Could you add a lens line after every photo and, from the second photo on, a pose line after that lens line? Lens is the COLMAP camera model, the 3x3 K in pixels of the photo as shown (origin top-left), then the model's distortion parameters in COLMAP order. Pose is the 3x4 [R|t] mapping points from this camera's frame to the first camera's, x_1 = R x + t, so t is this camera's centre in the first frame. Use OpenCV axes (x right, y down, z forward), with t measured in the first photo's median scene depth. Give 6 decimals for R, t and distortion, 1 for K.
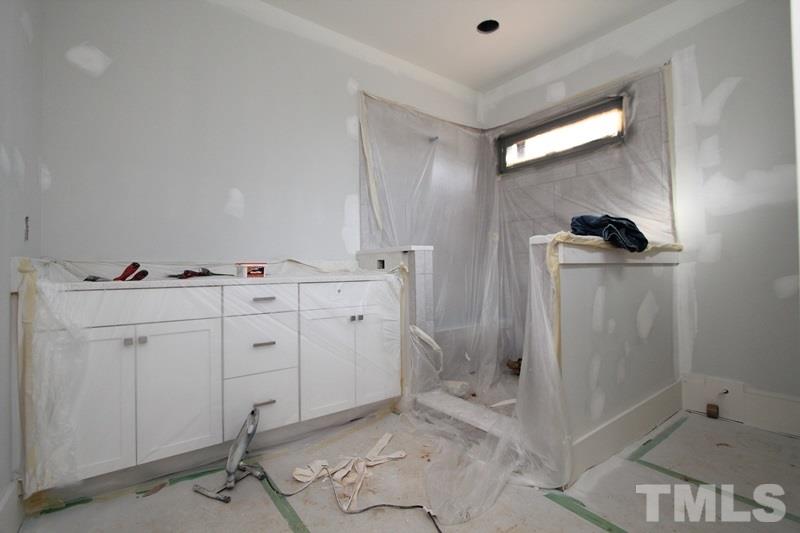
lens RADIAL K [[368.5, 0, 402.2], [0, 368.5, 259.1], [0, 0, 1]] dist [-0.003057, -0.000265]
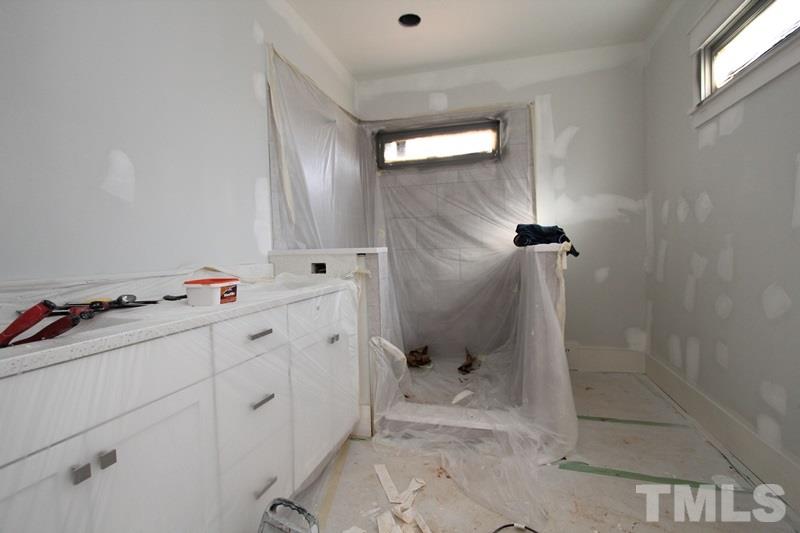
lens RADIAL K [[368.5, 0, 402.2], [0, 368.5, 259.1], [0, 0, 1]] dist [-0.003057, -0.000265]
pose [[0.797530, -0.022652, 0.602854, -0.387316], [-0.000628, 0.999263, 0.038379, -0.036620], [-0.603279, -0.030987, 0.796928, 0.217133]]
